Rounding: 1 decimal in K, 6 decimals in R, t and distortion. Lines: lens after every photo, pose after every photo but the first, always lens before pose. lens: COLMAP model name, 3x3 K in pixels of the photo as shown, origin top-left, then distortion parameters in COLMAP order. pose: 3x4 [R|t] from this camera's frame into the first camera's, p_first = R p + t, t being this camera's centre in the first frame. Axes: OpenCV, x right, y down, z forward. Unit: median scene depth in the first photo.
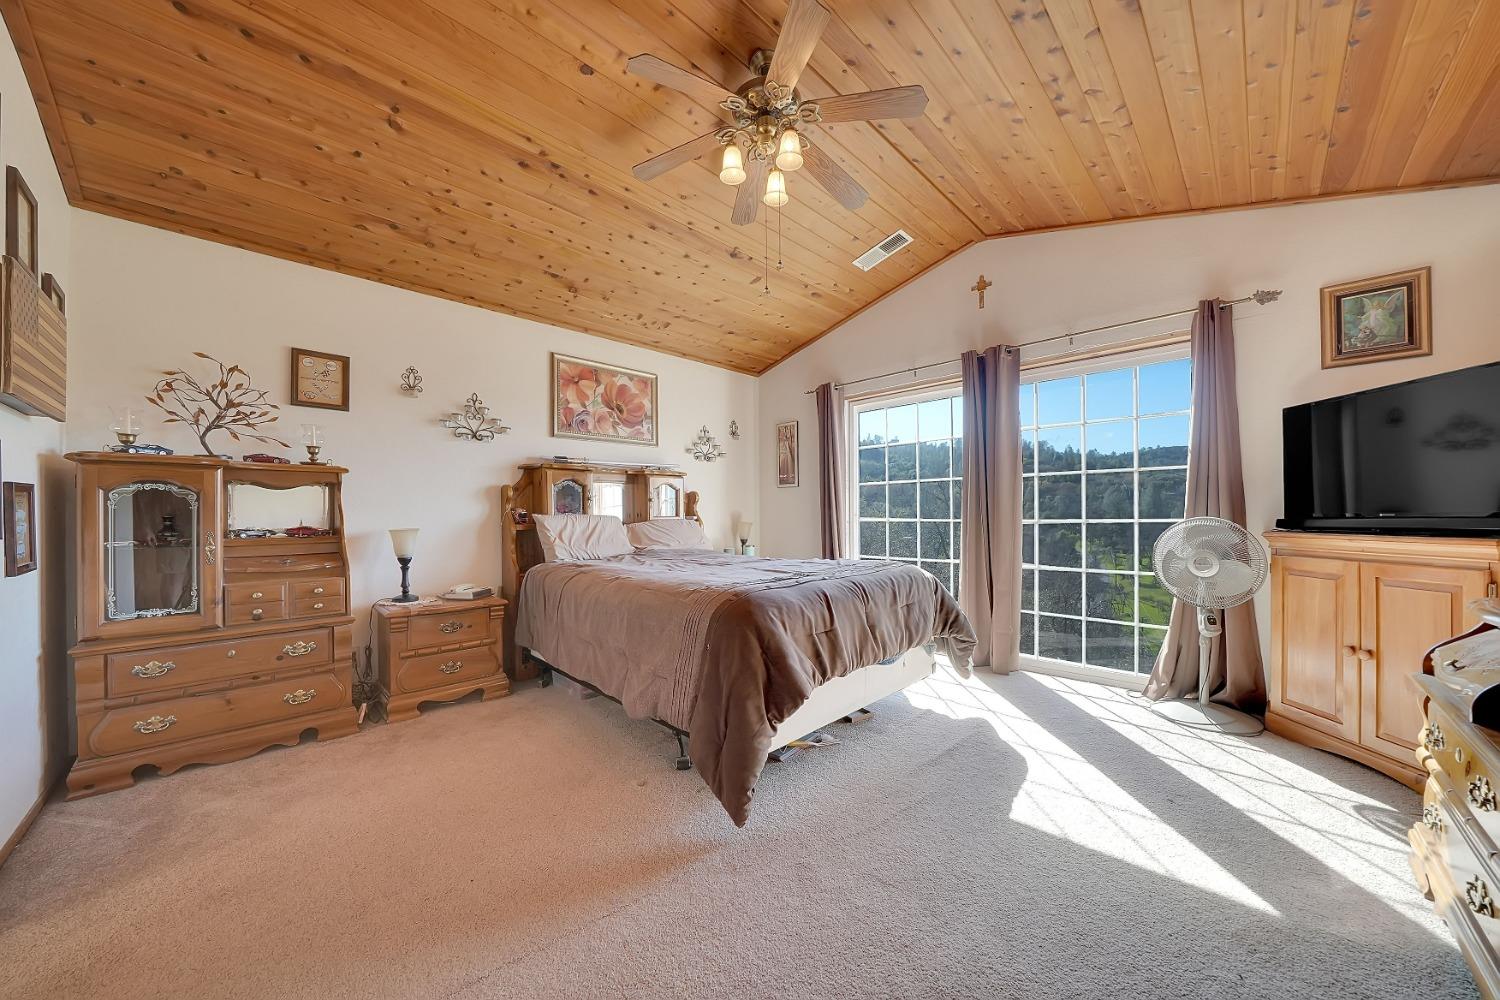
lens RADIAL K [[521.7, 0, 758.8], [0, 521.7, 513.2], [0, 0, 1]] dist [-0.024526, 0.002830]
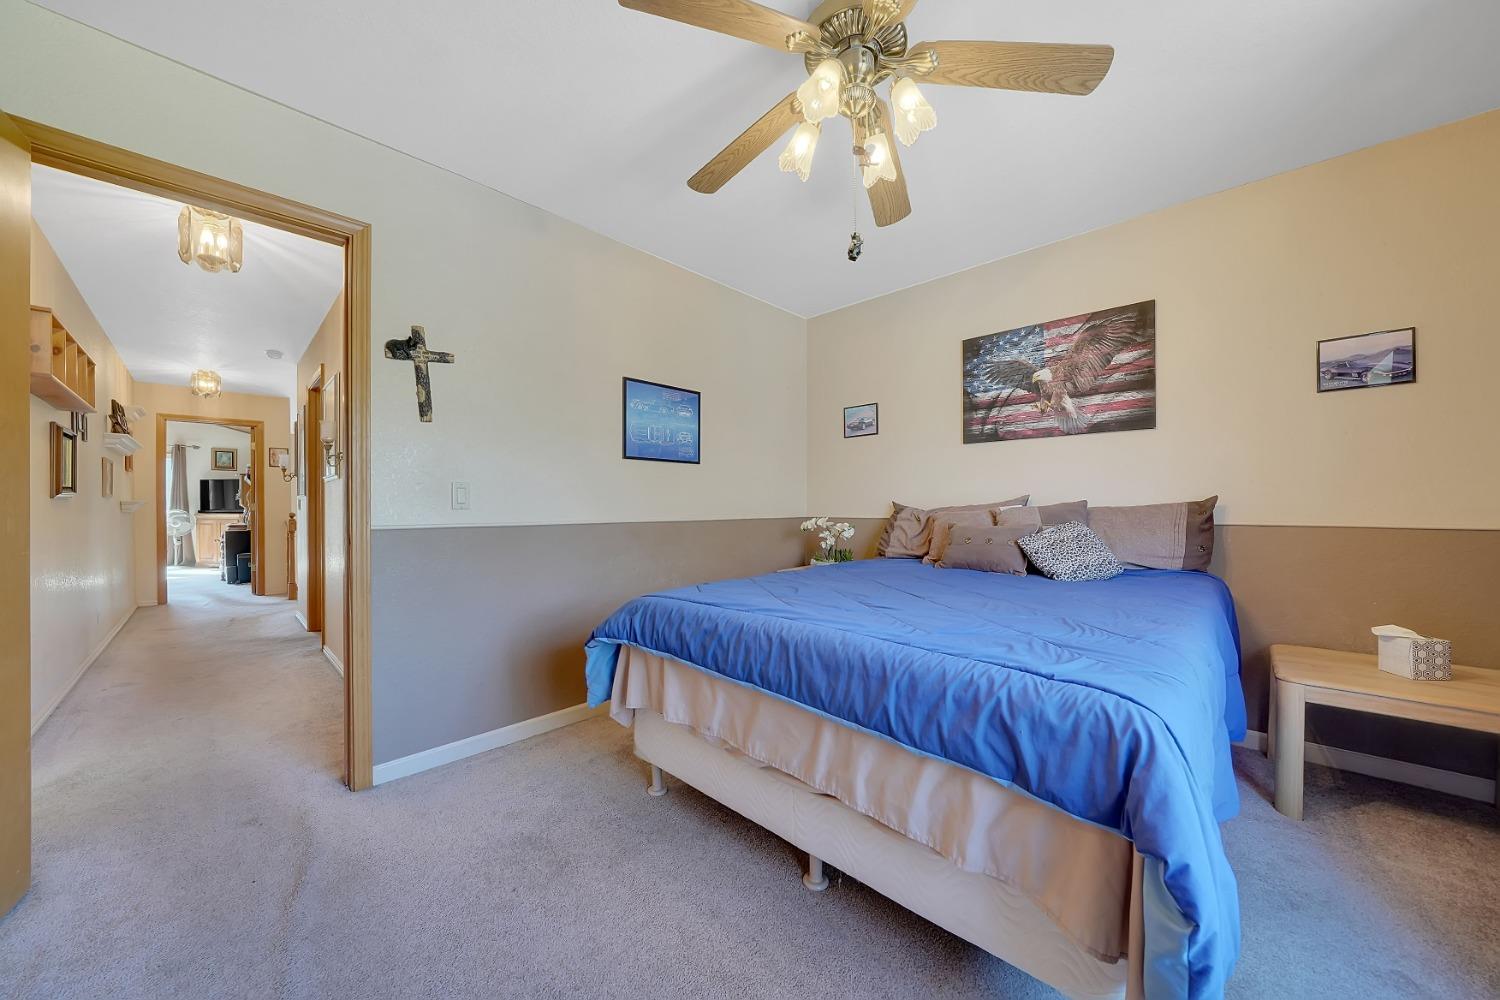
lens RADIAL K [[521.7, 0, 746.6], [0, 521.7, 507.9], [0, 0, 1]] dist [-0.024526, 0.002830]
pose [[-0.013263, 0.003113, 0.999907, -2.101962], [0.000712, 0.999995, -0.003104, 0.007277], [-0.999912, 0.000671, -0.013265, -2.259588]]
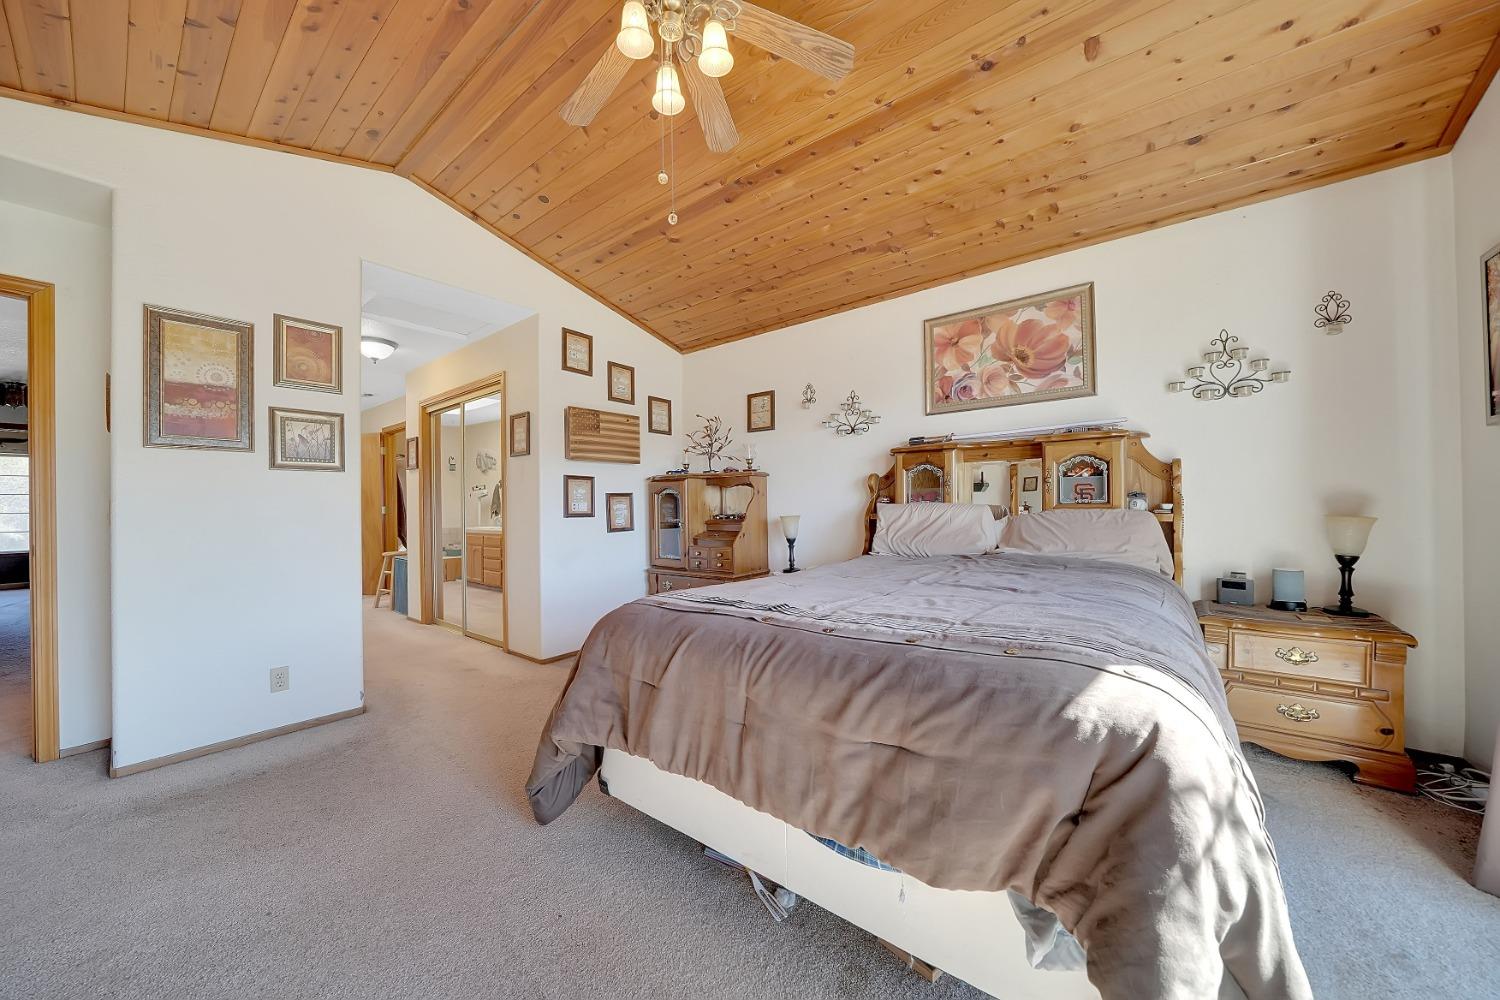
lens RADIAL K [[526.6, 0, 750.3], [0, 526.6, 501.6], [0, 0, 1]] dist [-0.014533, -0.000085]
pose [[0.105827, -0.001157, -0.994384, 0.594140], [0.016667, 0.999861, 0.000610, -0.006346], [0.994245, -0.016637, 0.105832, 0.771012]]
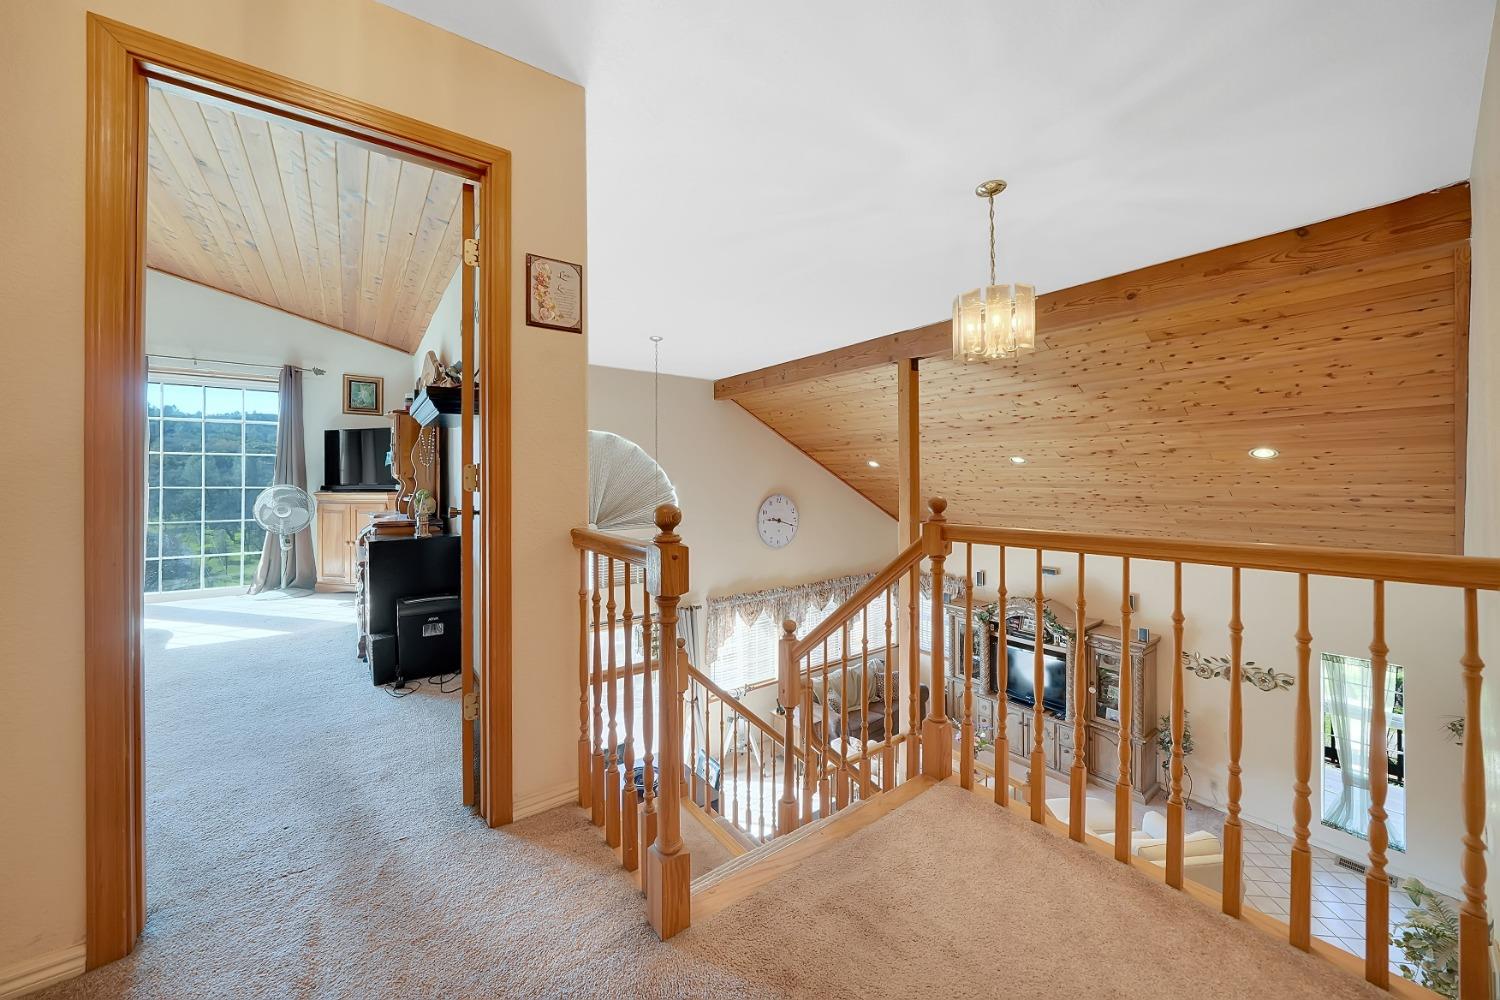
lens RADIAL K [[534.6, 0, 745.5], [0, 534.6, 469.1], [0, 0, 1]] dist [-0.021047, 0.001249]
pose [[0.148164, 0.015305, 0.988844, -0.616751], [0.001327, 0.999876, -0.015674, -0.014942], [-0.988962, 0.003635, 0.148125, -0.750748]]
